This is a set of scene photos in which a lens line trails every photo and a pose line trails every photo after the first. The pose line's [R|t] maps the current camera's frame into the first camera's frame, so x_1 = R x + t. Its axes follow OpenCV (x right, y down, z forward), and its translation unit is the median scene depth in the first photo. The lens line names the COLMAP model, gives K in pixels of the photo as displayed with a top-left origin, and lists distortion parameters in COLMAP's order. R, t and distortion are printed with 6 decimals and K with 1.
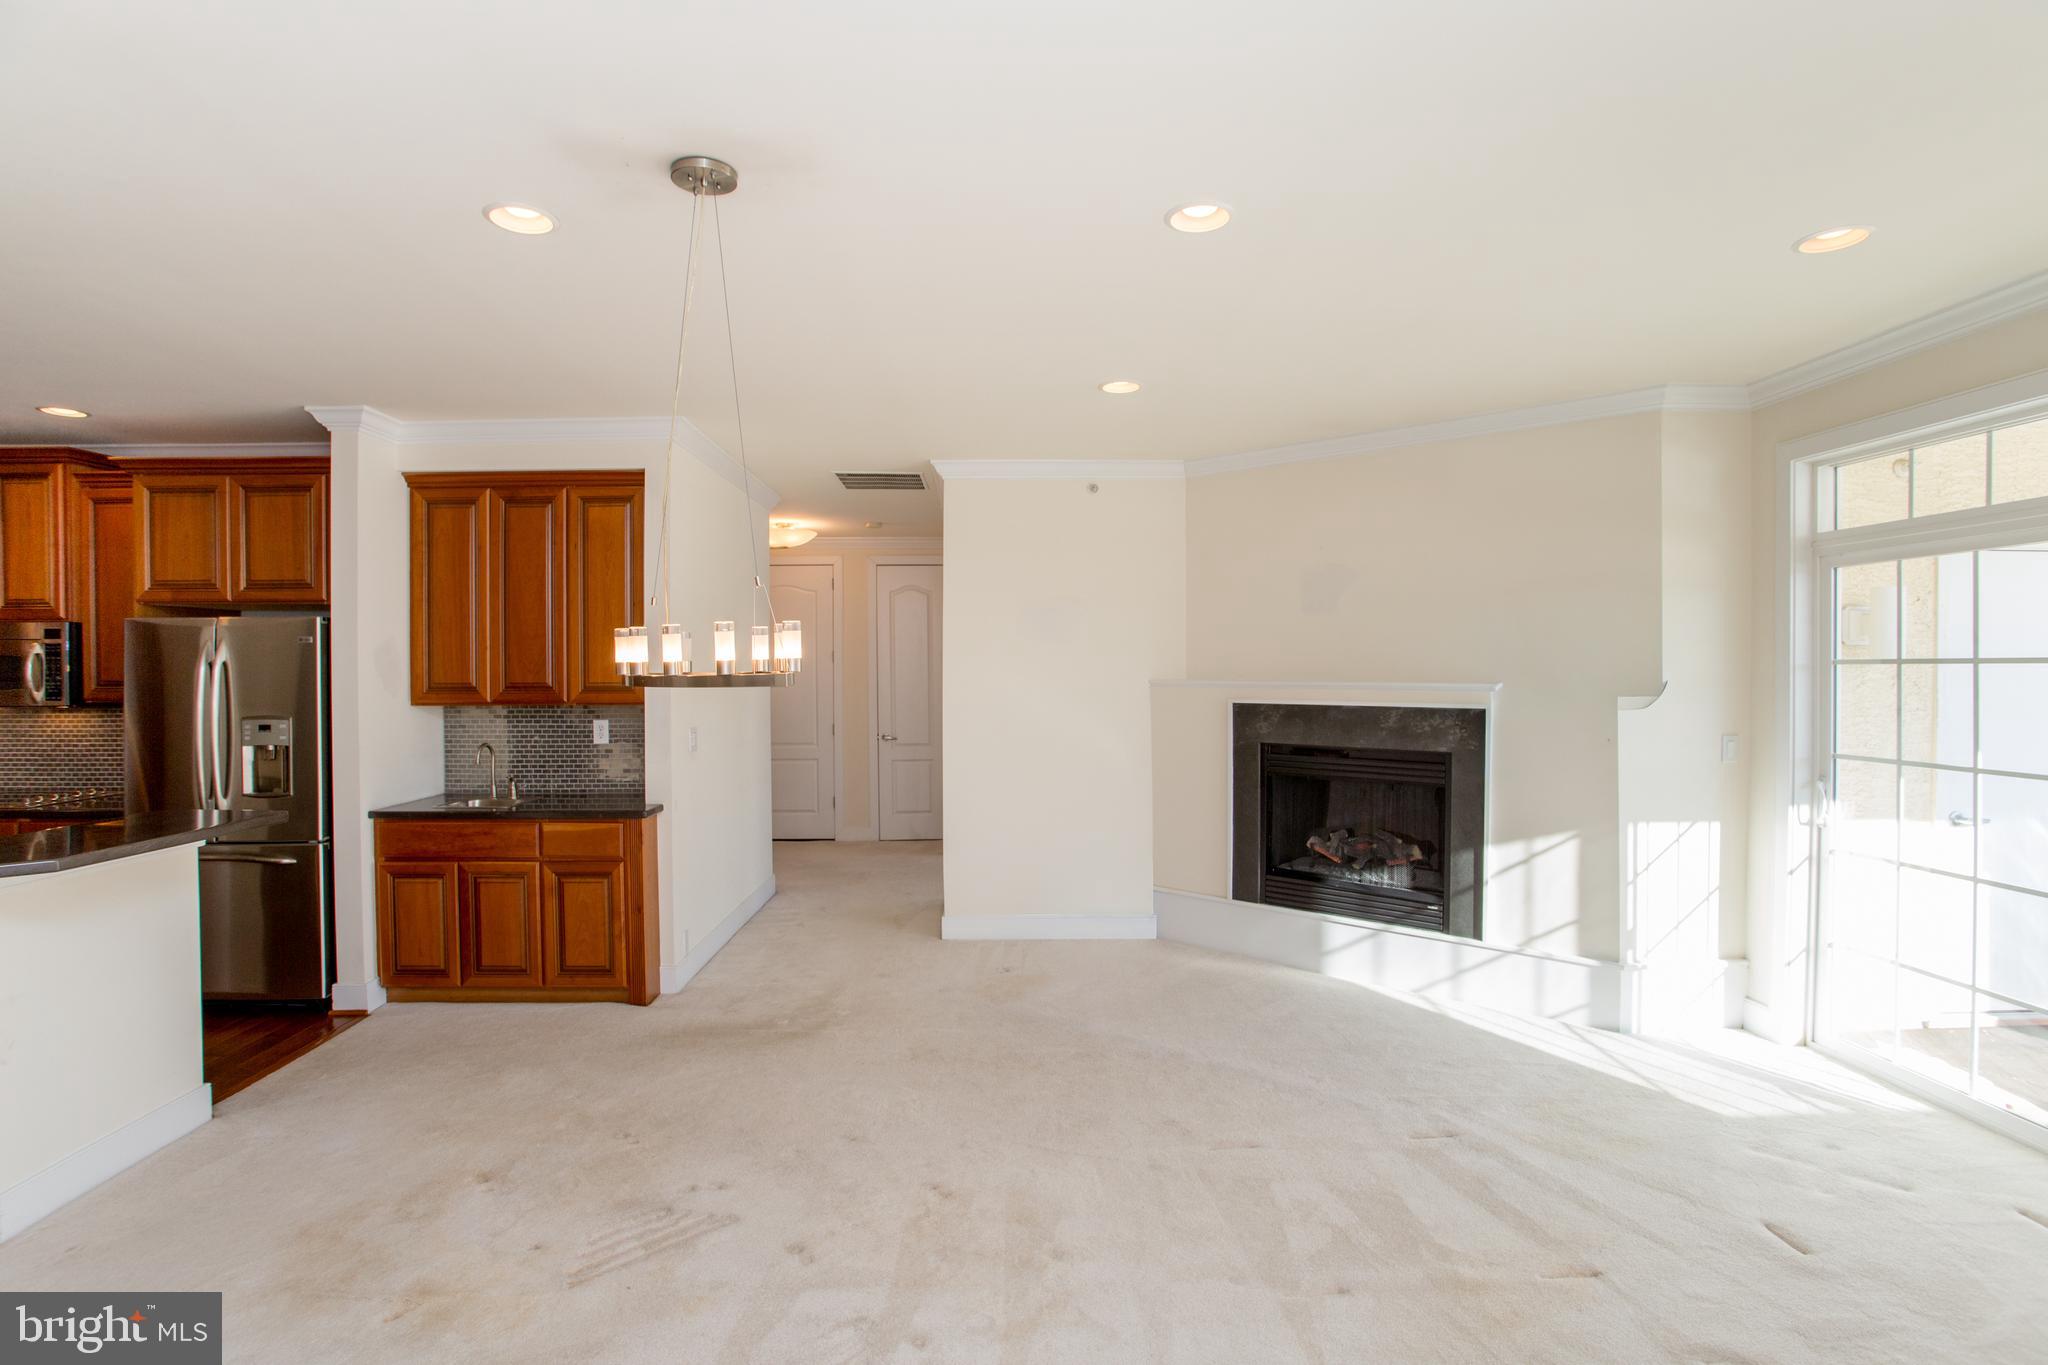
lens RADIAL K [[989.4, 0, 1017.2], [0, 989.4, 673.7], [0, 0, 1]] dist [-0.074904, 0.028031]
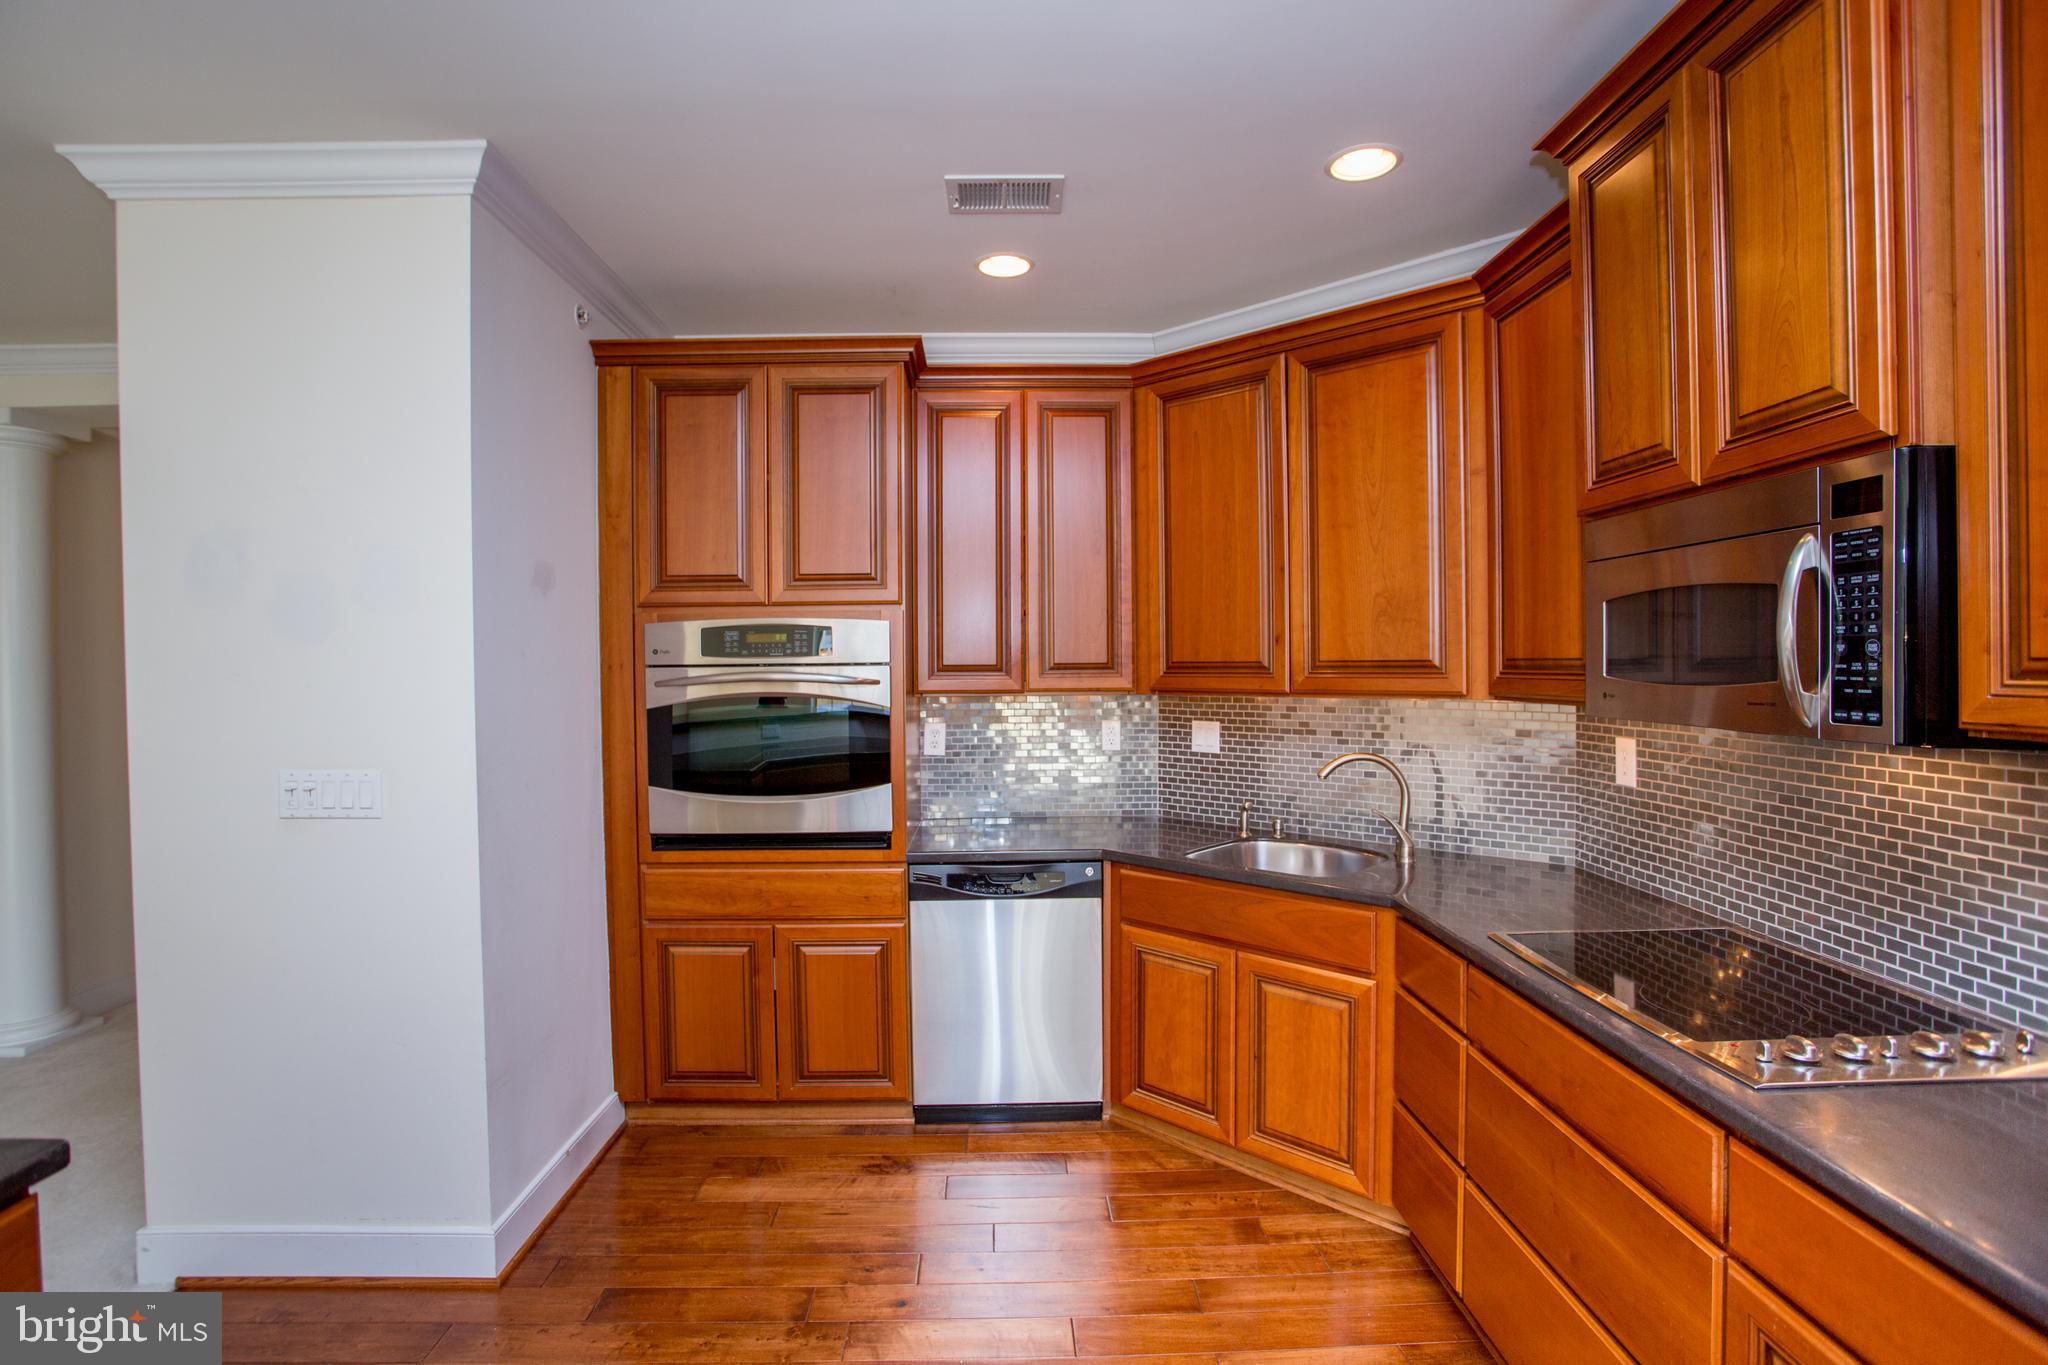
lens RADIAL K [[989.4, 0, 1018.6], [0, 989.4, 677.8], [0, 0, 1]] dist [-0.074904, 0.028031]
pose [[-0.003405, 0.018264, -0.999827, -0.756000], [0.001976, 0.999831, 0.018258, 0.008319], [0.999992, -0.001913, -0.003440, 0.770568]]
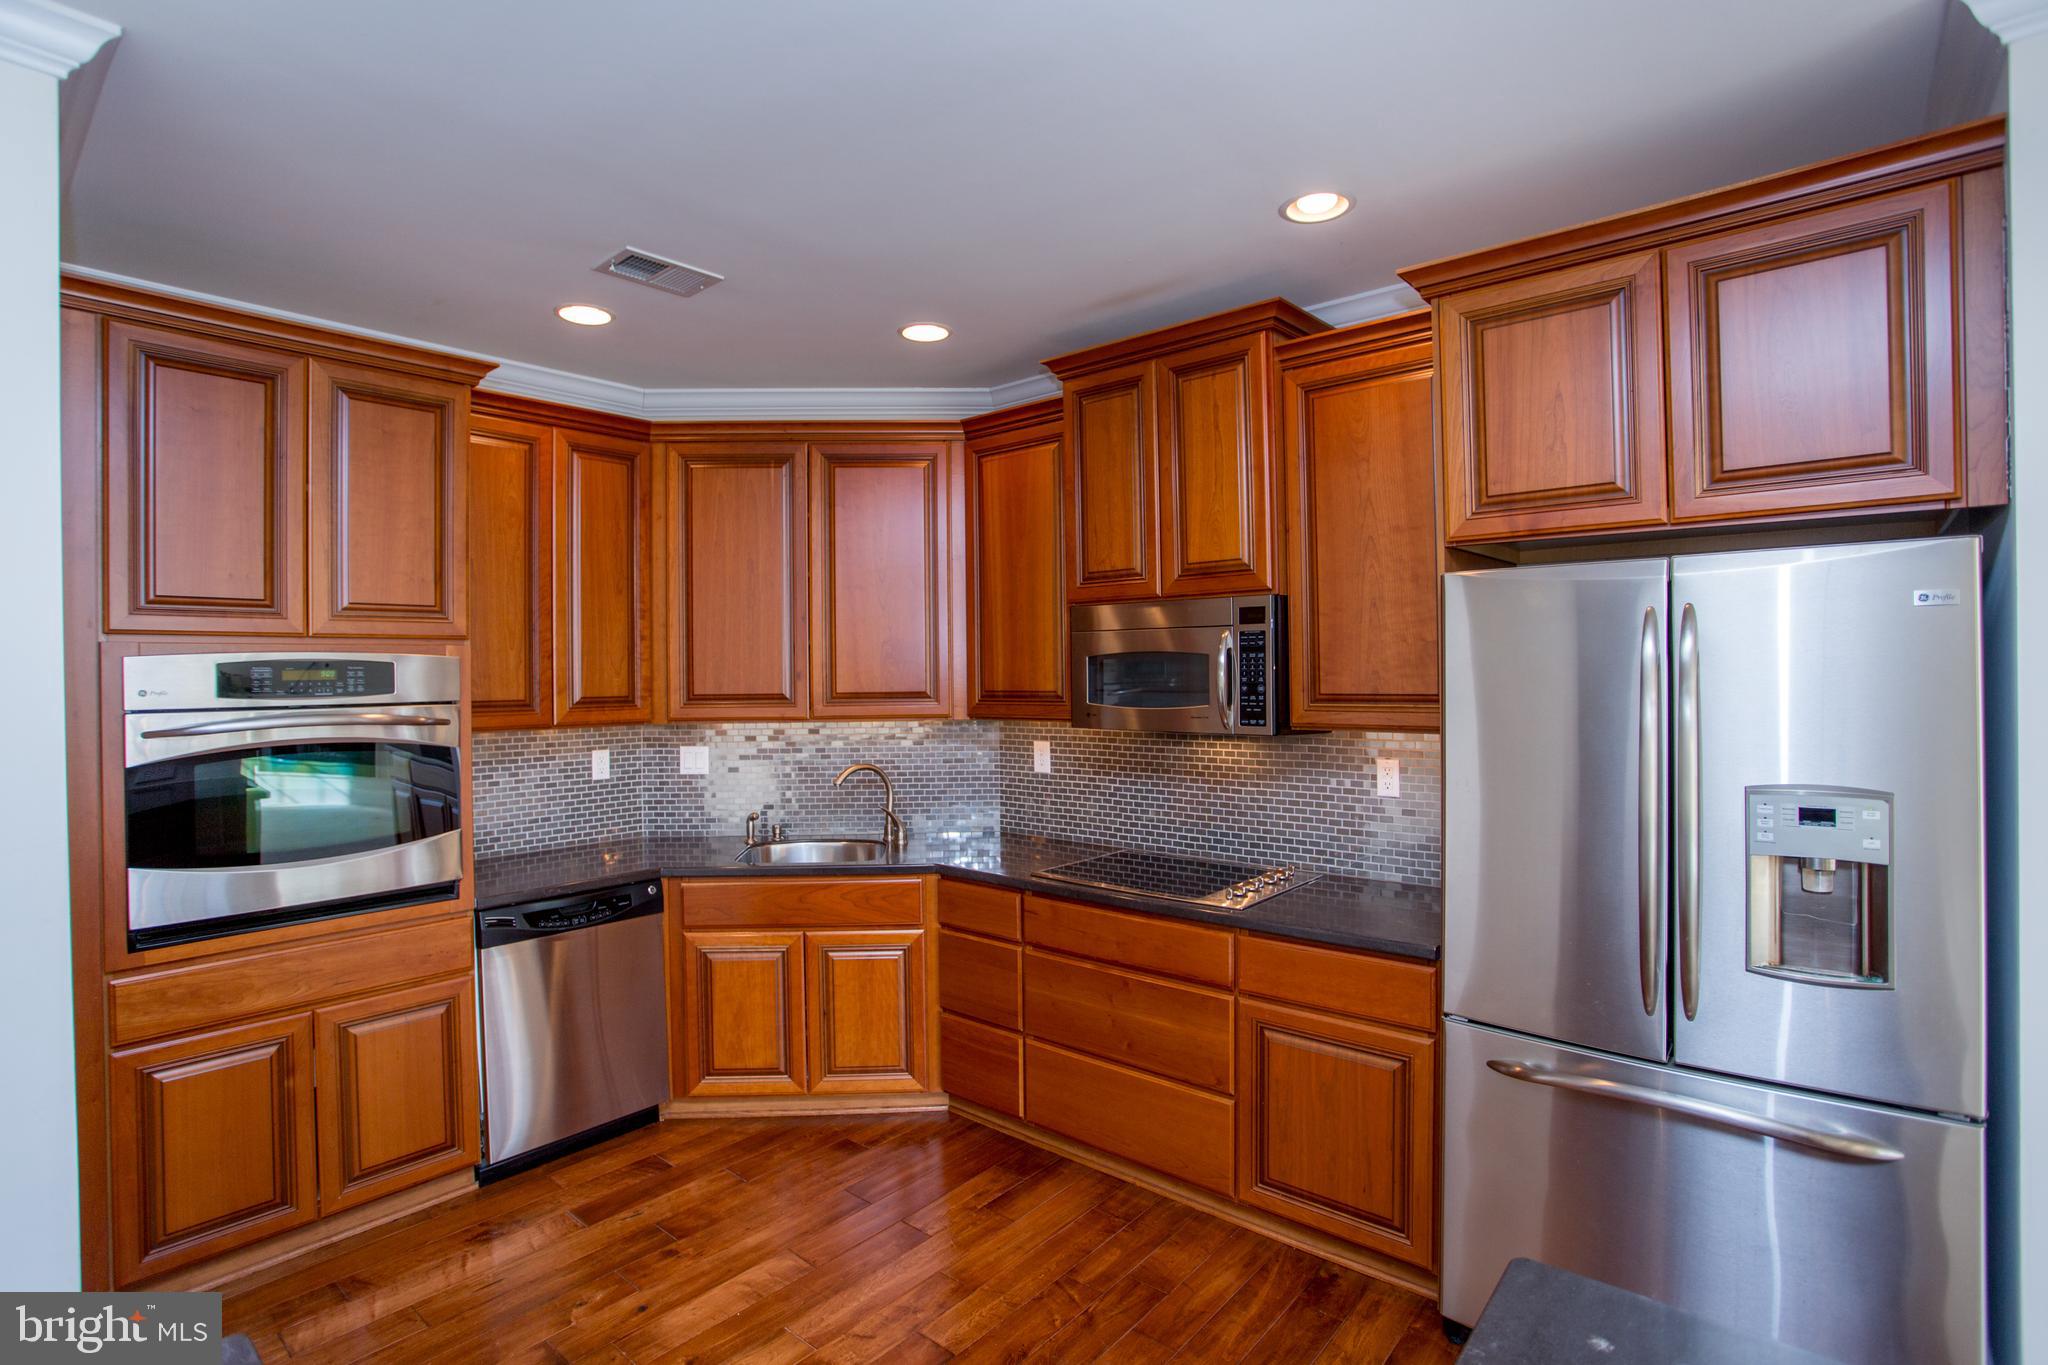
lens RADIAL K [[989.4, 0, 1015.9], [0, 989.4, 675.0], [0, 0, 1]] dist [-0.074904, 0.028031]
pose [[0.744343, -0.002797, -0.667791, -0.744819], [0.004834, 0.999988, 0.001200, -0.005981], [0.667779, -0.004122, 0.744348, 0.447154]]
